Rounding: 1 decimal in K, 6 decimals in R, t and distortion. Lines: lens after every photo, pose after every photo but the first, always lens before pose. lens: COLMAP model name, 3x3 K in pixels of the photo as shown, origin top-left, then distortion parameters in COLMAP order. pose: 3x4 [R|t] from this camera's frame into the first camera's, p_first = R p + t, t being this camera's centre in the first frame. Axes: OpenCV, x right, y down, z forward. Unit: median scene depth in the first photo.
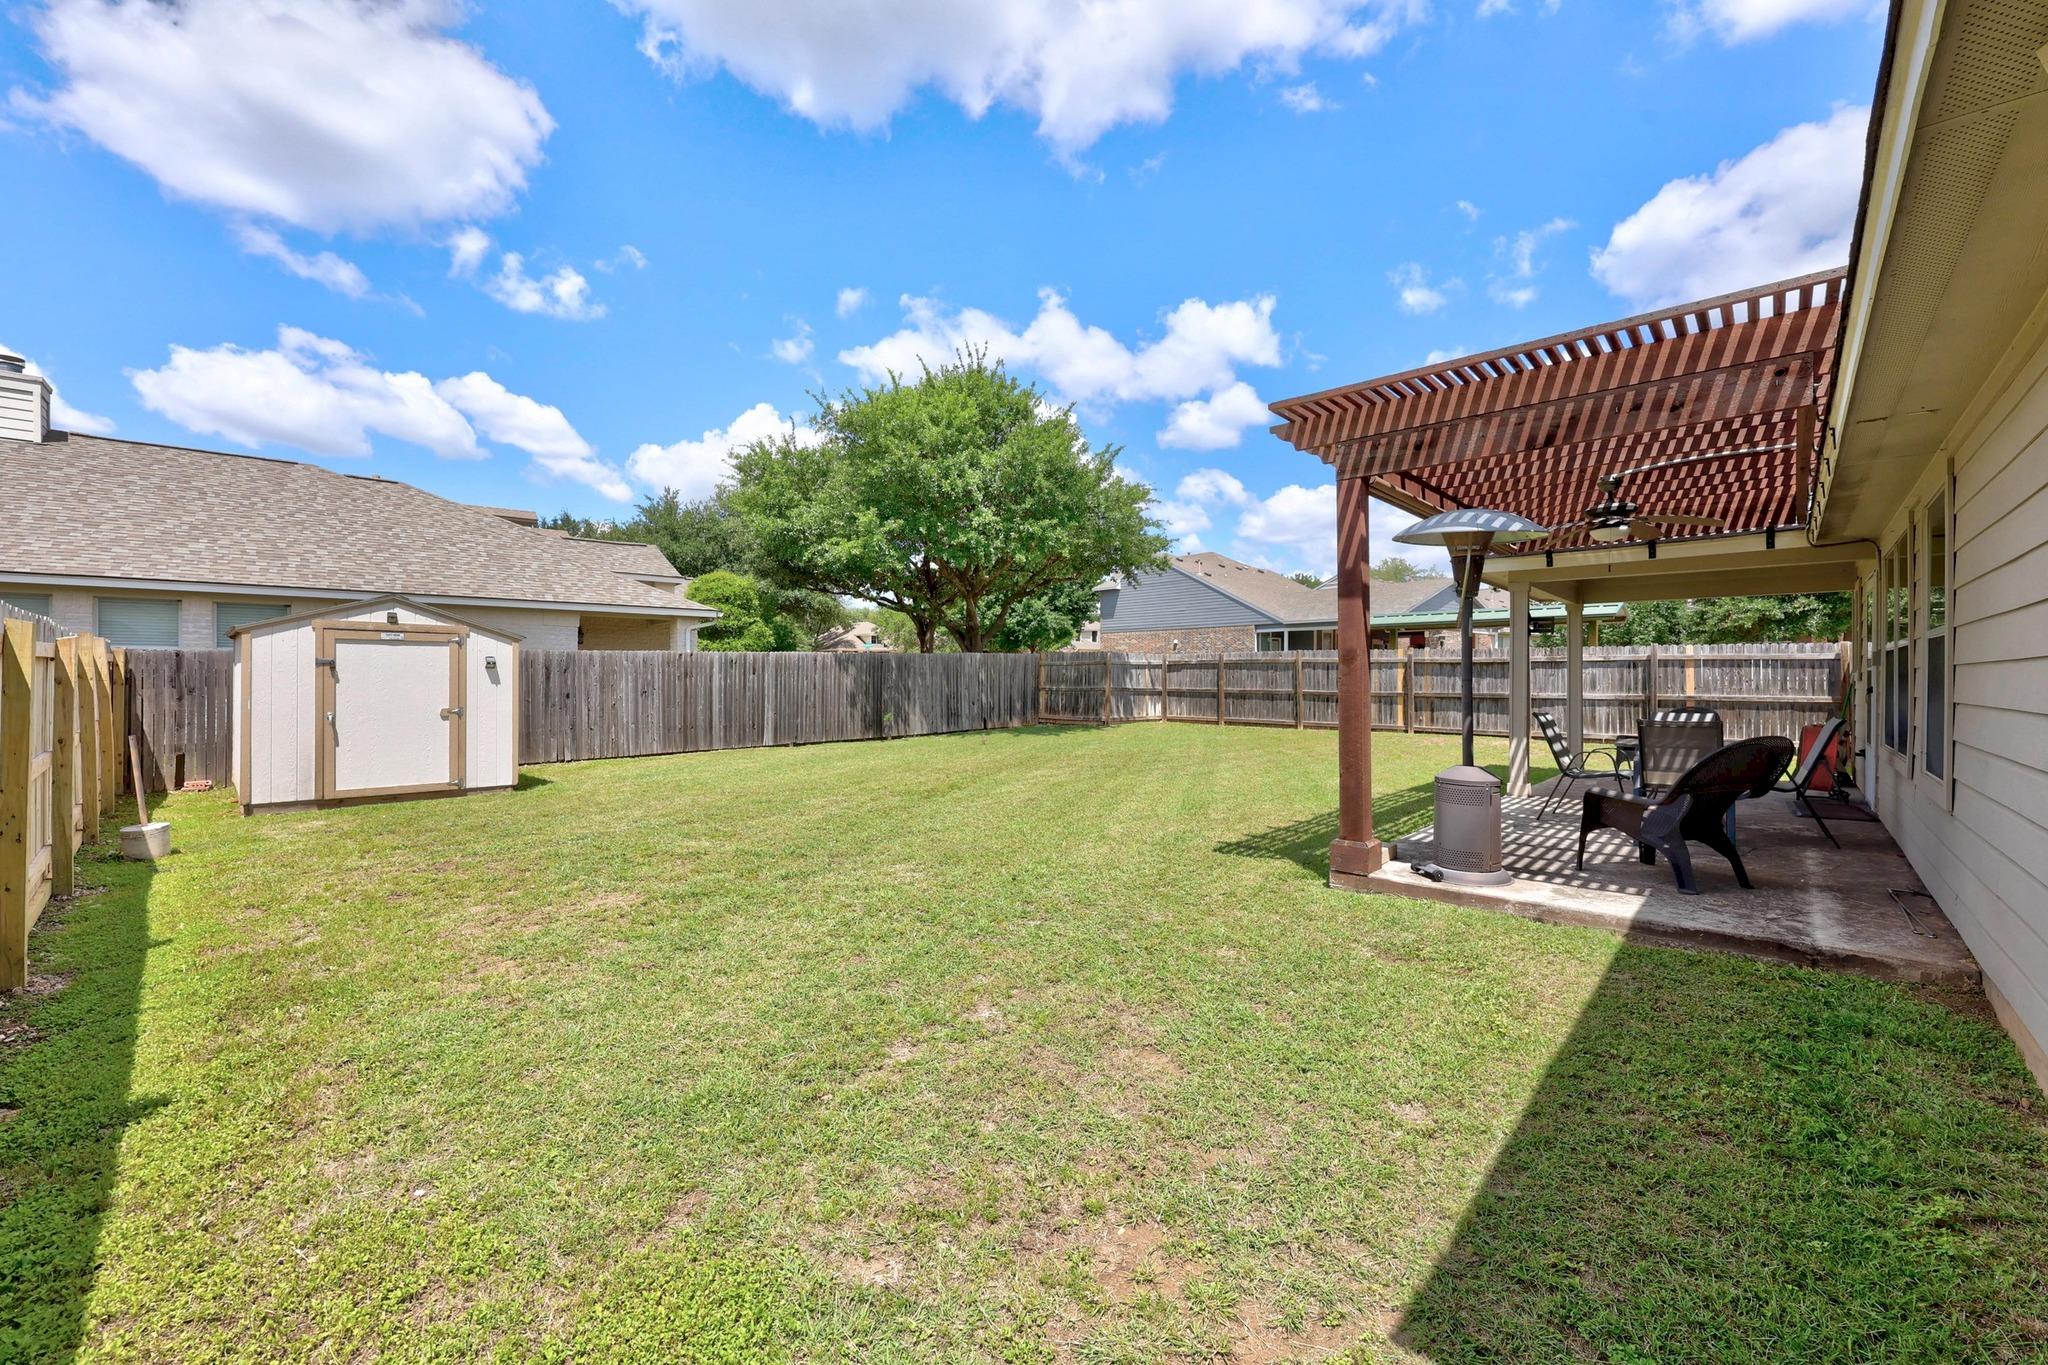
lens RADIAL K [[814.7, 0, 1025.1], [0, 814.7, 679.3], [0, 0, 1]] dist [-0.000007, 0.000100]
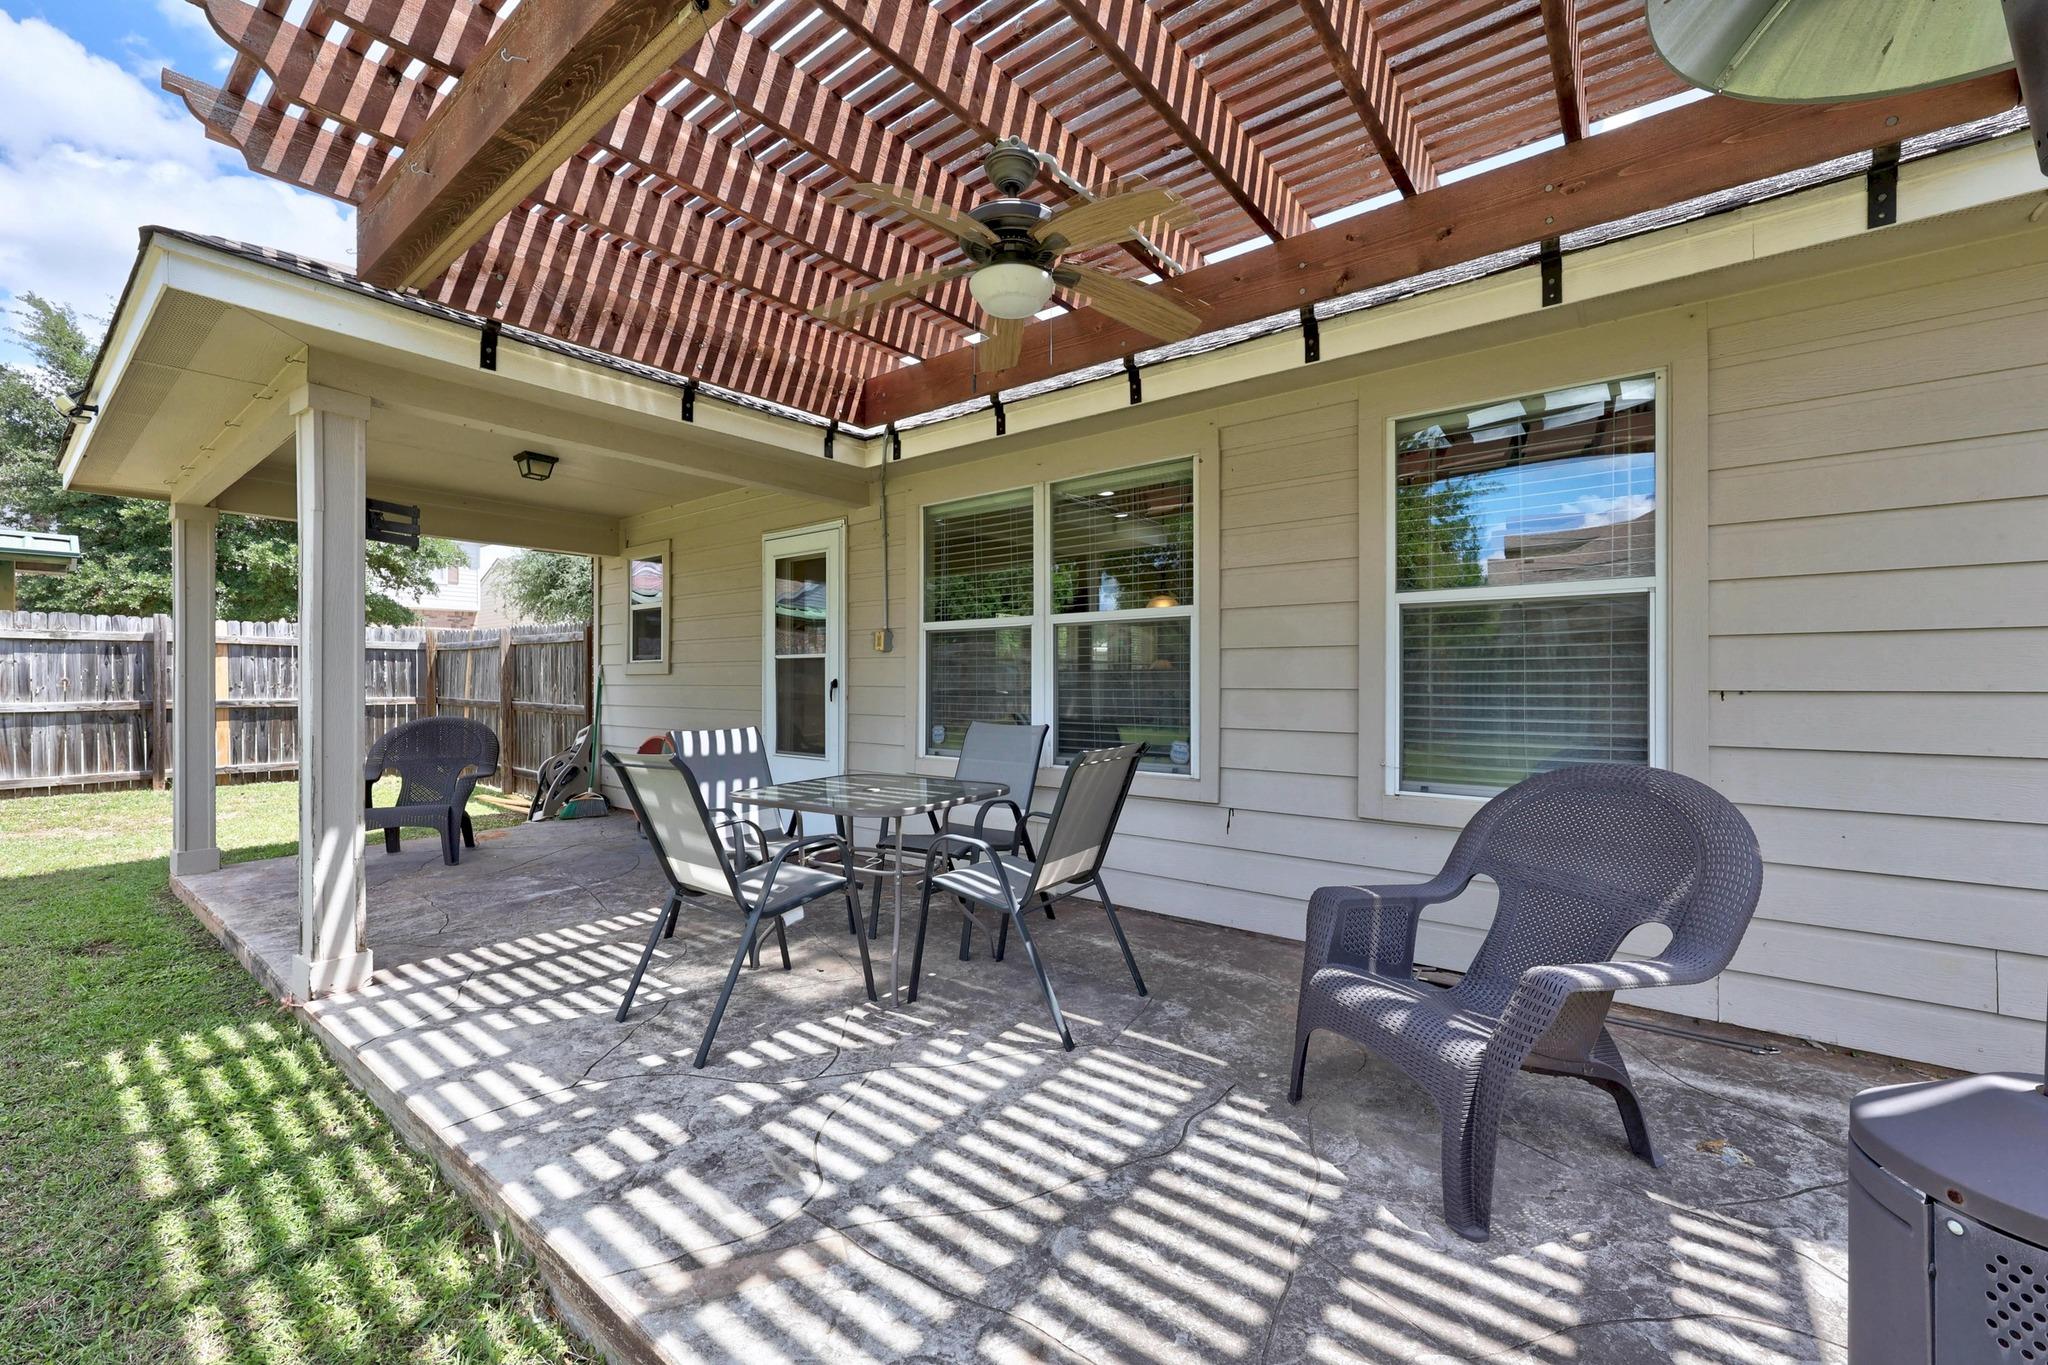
lens RADIAL K [[814.7, 0, 1020.9], [0, 814.7, 678.8], [0, 0, 1]] dist [-0.000007, 0.000100]
pose [[-0.083035, -0.005008, 0.996534, 0.127619], [0.004946, 0.999973, 0.005438, 0.002630], [-0.996534, 0.005381, -0.083008, 0.413208]]
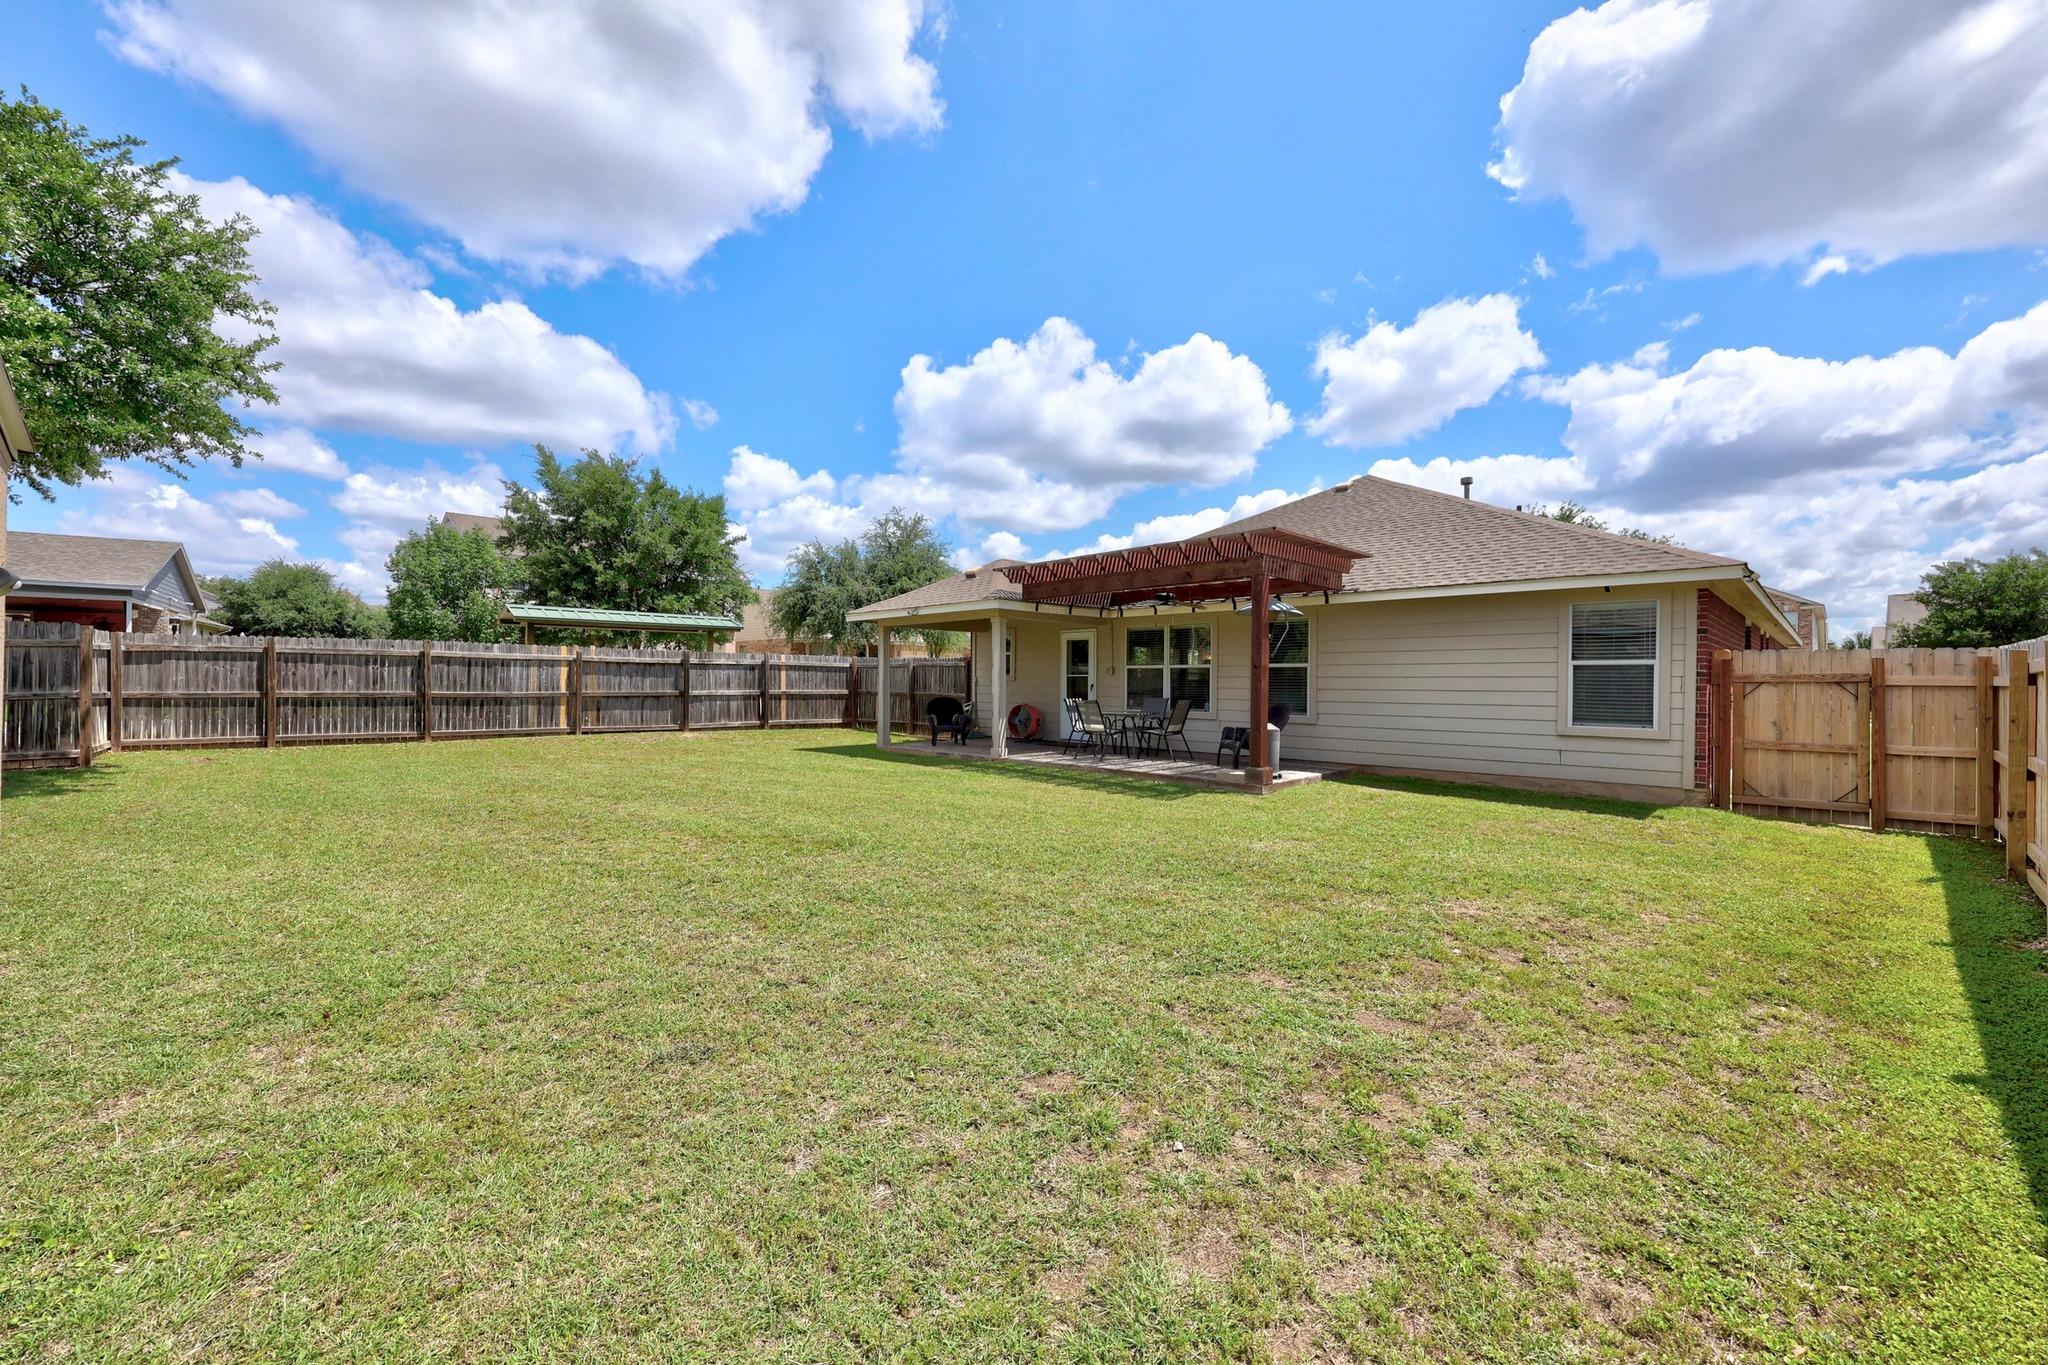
lens RADIAL K [[814.7, 0, 1020.5], [0, 814.7, 683.1], [0, 0, 1]] dist [-0.000007, 0.000100]
pose [[0.059857, -0.005372, 0.998193, -0.511497], [-0.004084, 0.999976, 0.005626, -0.002568], [-0.998199, -0.004413, 0.059834, 0.490937]]
